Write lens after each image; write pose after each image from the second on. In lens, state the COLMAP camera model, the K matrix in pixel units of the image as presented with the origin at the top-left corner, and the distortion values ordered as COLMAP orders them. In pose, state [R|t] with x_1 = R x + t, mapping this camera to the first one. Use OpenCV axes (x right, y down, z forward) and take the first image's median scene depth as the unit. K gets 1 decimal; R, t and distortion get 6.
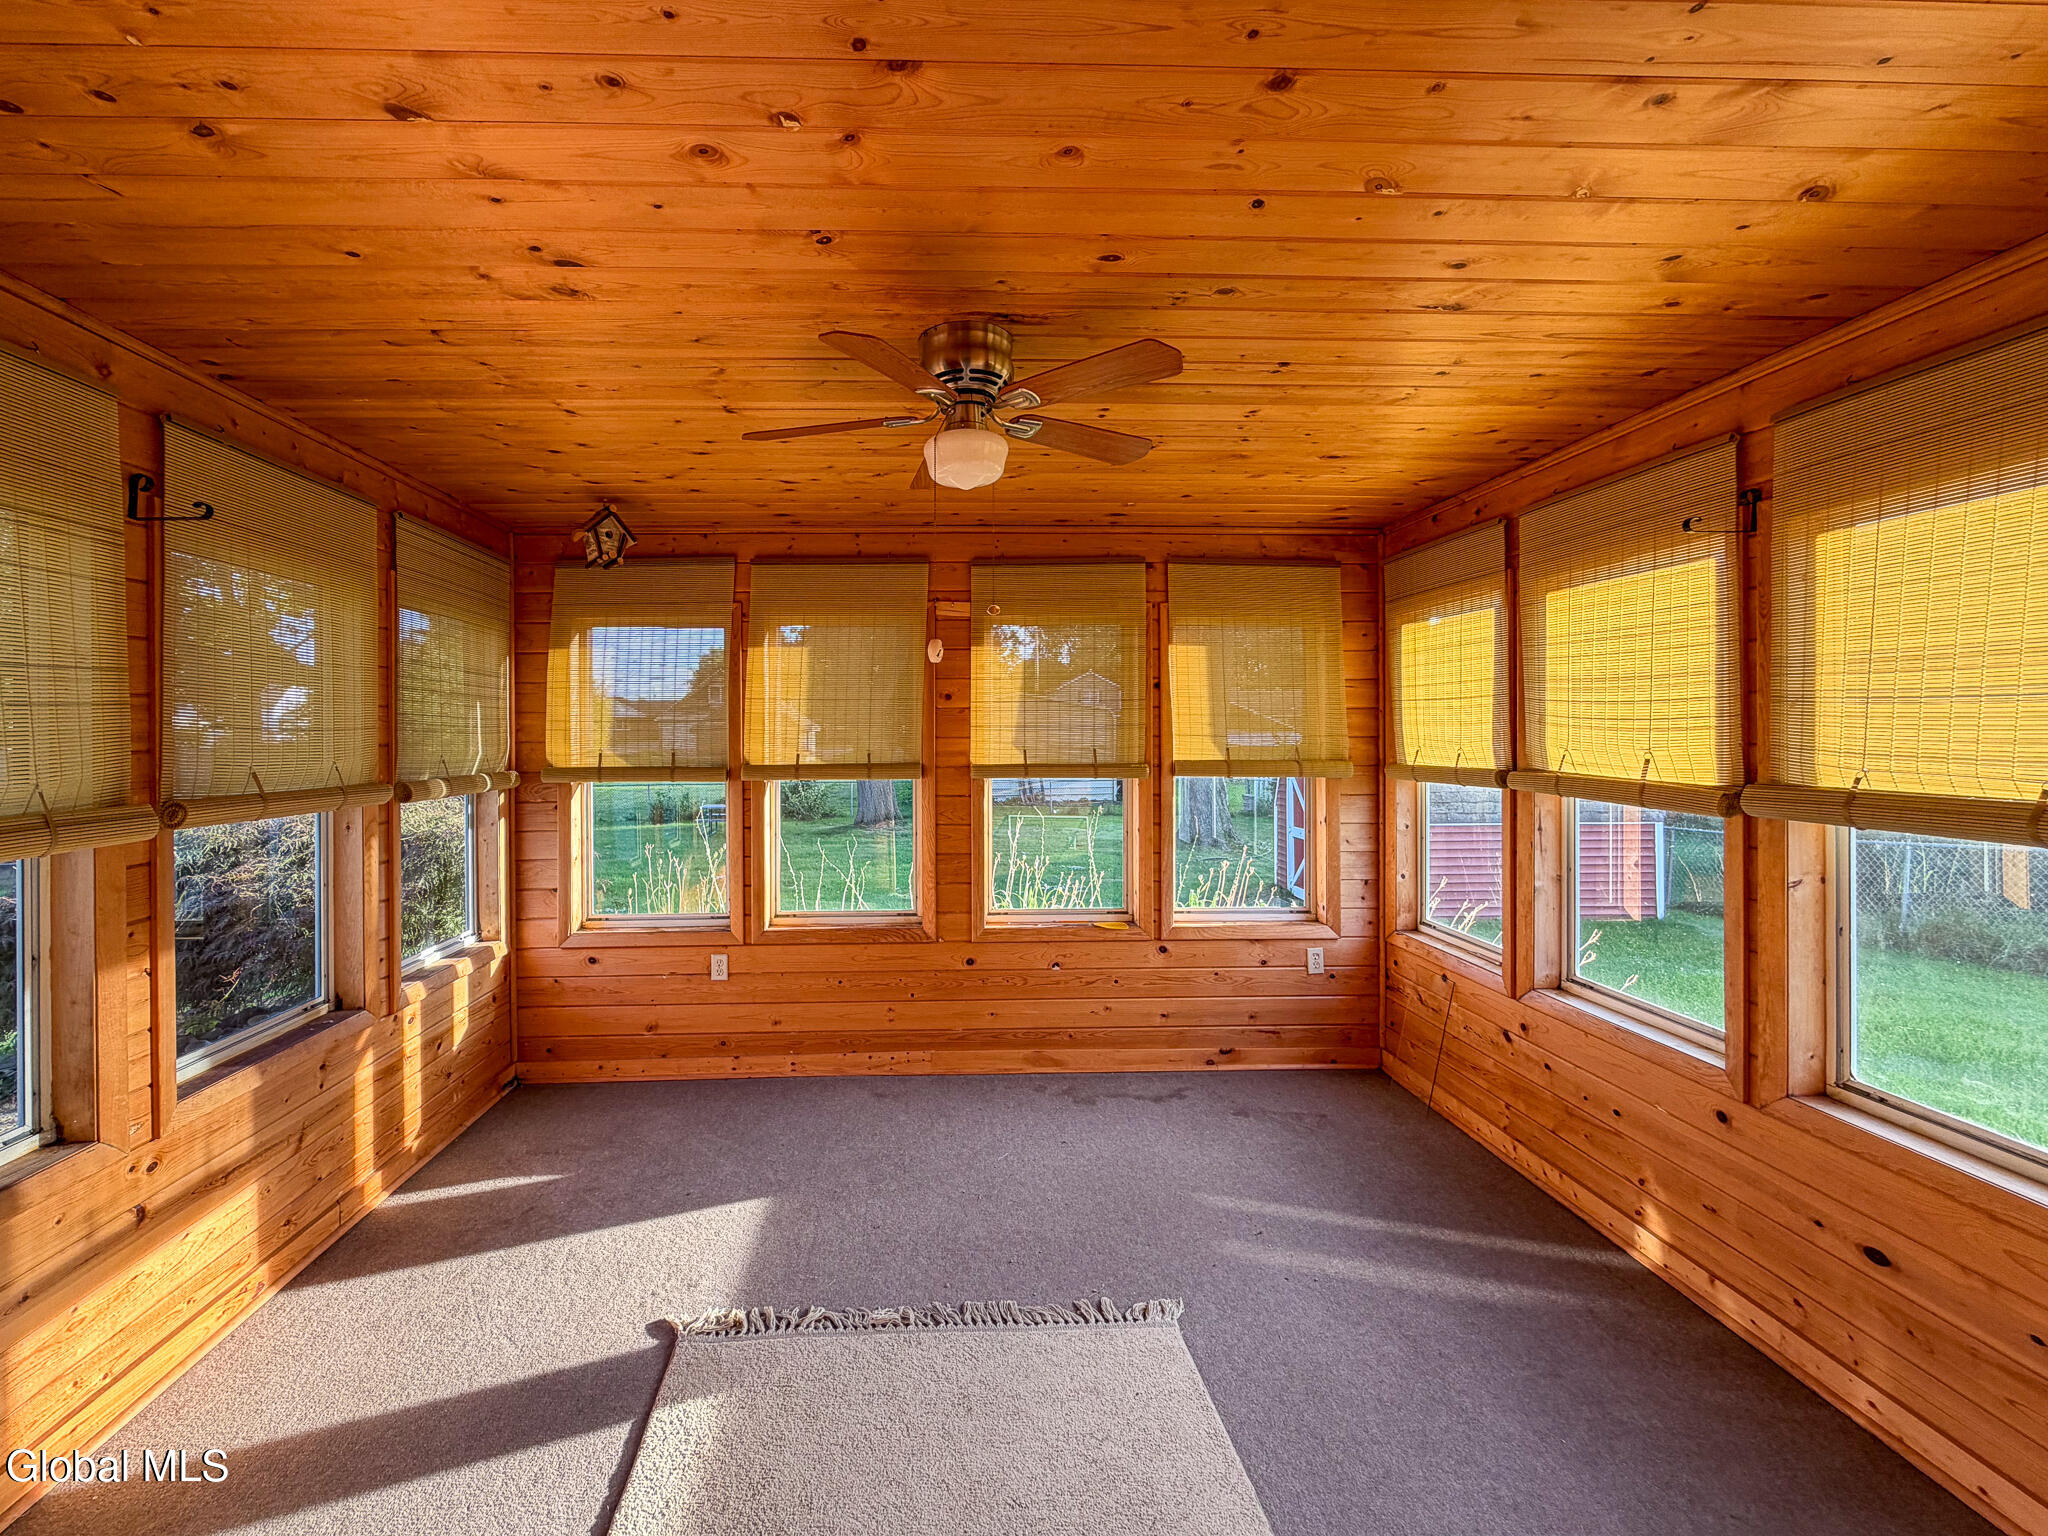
lens RADIAL K [[872.9, 0, 925.0], [0, 872.9, 726.1], [0, 0, 1]] dist [-0.001584, -0.000272]
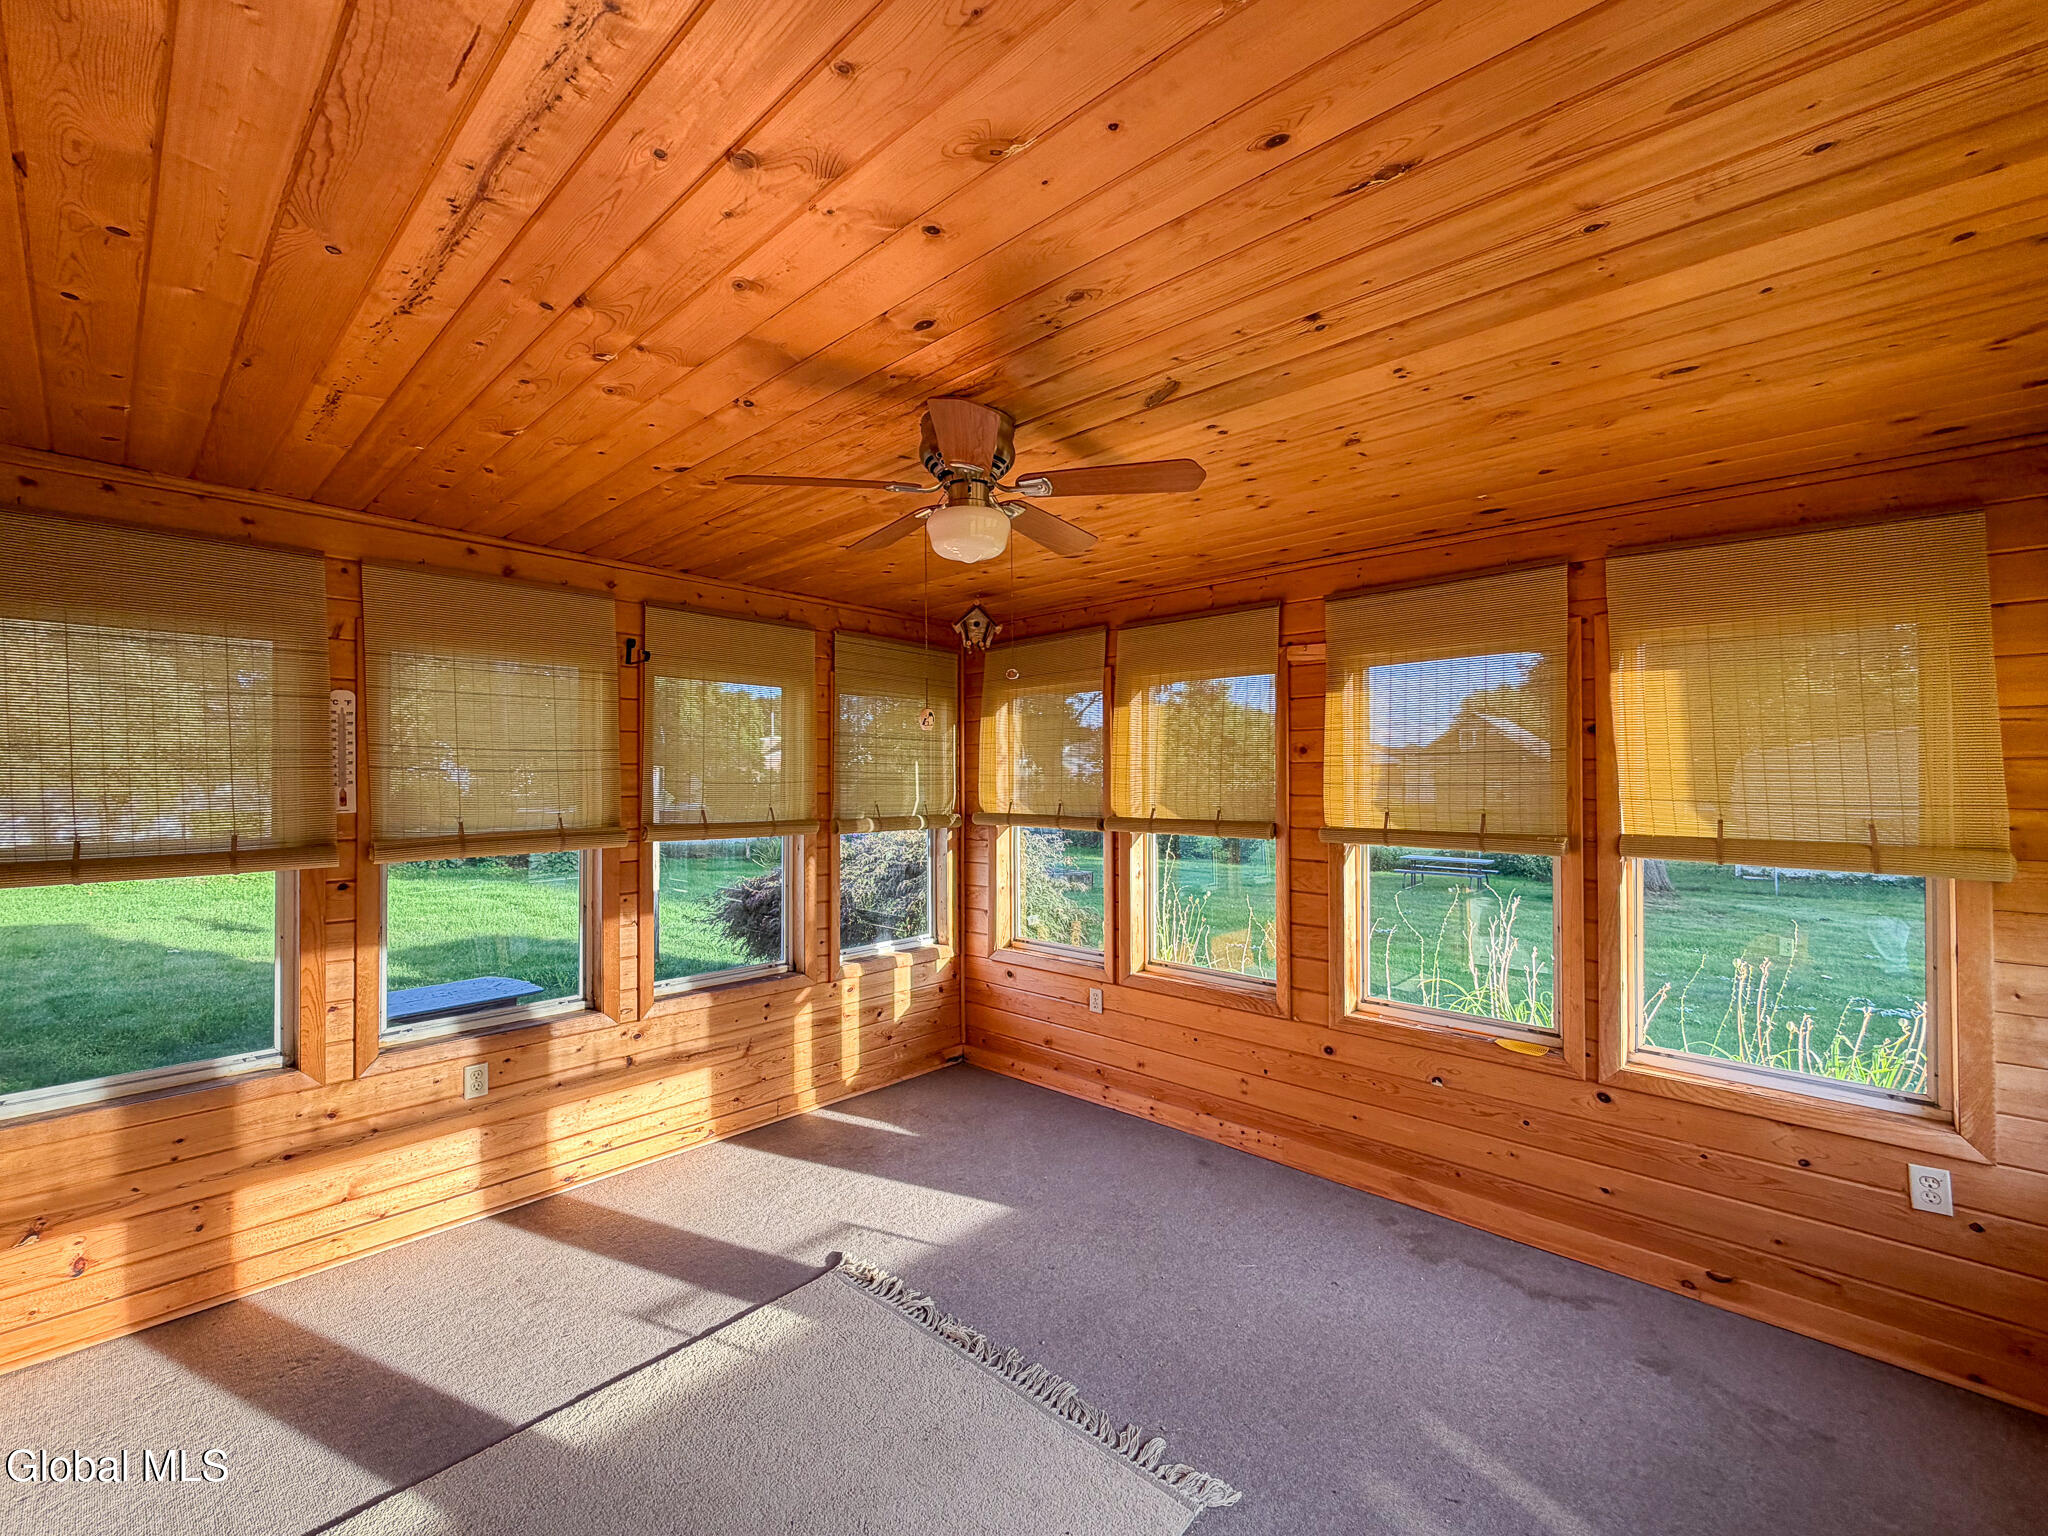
lens RADIAL K [[822.7, 0, 982.9], [0, 822.7, 761.6], [0, 0, 1]] dist [-0.000753, -0.000027]
pose [[0.712715, -0.007494, -0.701414, 0.396376], [-0.000995, 0.999931, -0.011694, -0.011558], [0.701453, 0.009032, 0.712658, 0.164218]]
